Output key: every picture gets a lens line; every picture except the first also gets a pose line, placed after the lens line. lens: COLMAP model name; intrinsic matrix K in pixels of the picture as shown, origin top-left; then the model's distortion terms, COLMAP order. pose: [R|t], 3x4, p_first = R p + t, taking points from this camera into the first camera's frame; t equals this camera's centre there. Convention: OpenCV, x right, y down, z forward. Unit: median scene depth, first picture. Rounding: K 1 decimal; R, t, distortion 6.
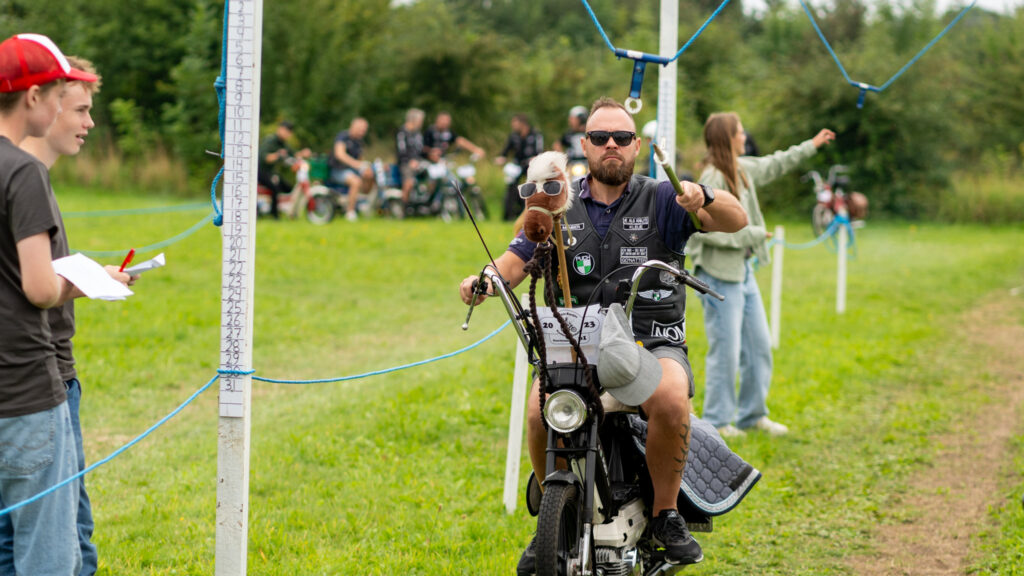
lens RADIAL K [[3832.5, 0, 512.0], [0, 3832.5, 288.0], [0, 0, 1]] dist [0.004449, -0.638807]
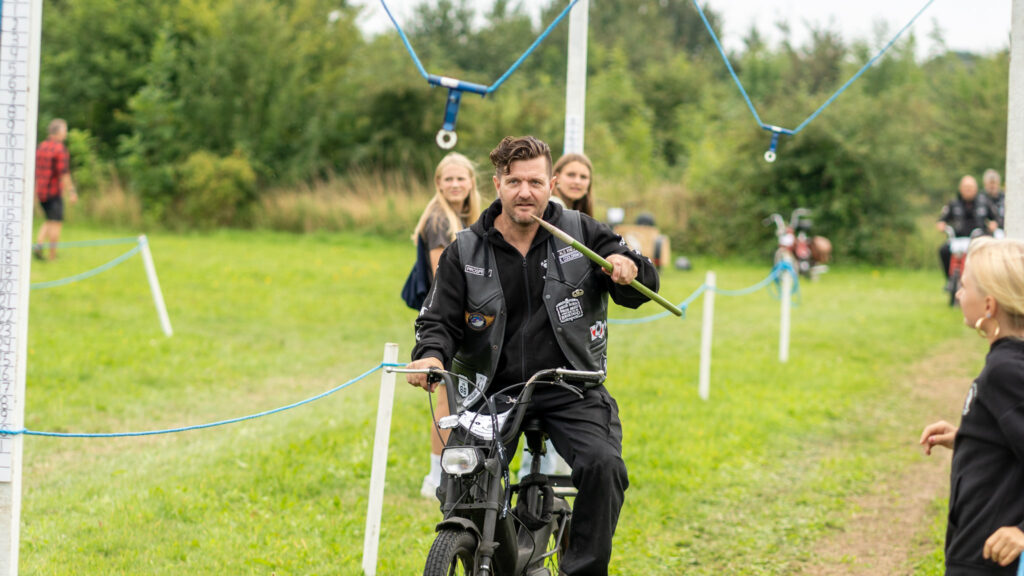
lens RADIAL K [[3832.5, 0, 512.0], [0, 3832.5, 288.0], [0, 0, 1]] dist [0.004449, -0.638807]
pose [[0.999869, 0.015982, 0.002577, 0.017567], [-0.015956, 0.999825, -0.009763, -0.001905], [-0.002733, 0.009720, 0.999949, 0.041396]]
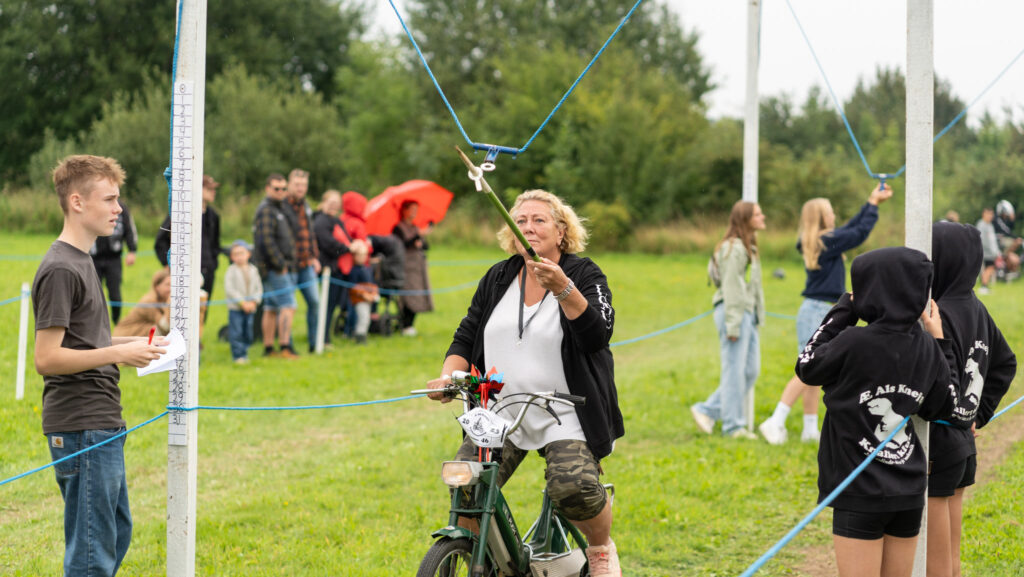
lens RADIAL K [[2528.7, 0, 512.0], [0, 2528.7, 288.5], [0, 0, 1]] dist [0.027609, 0.241475]
pose [[0.991578, 0.004206, -0.129445, 0.054797], [-0.005467, 0.999941, -0.009381, -0.003743], [0.129398, 0.010010, 0.991542, 0.085213]]
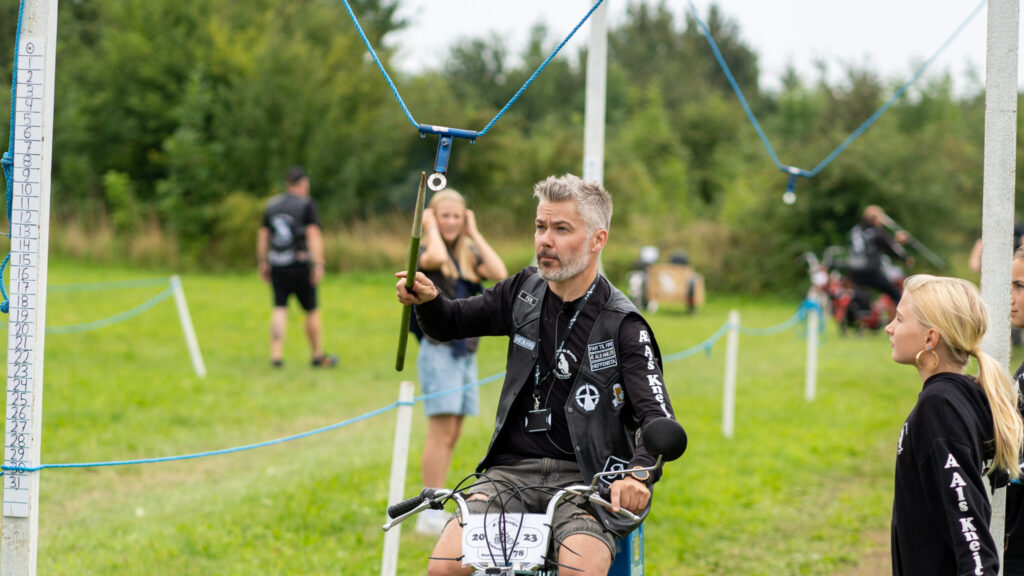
lens RADIAL K [[3841.8, 0, 512.0], [0, 3841.8, 345.4], [0, 0, 1]] dist [0.029747, 0.124676]
pose [[0.999886, 0.012435, -0.008589, 0.021939], [-0.012477, 0.999910, -0.004871, -0.001967], [0.008527, 0.004978, 0.999951, 0.026963]]
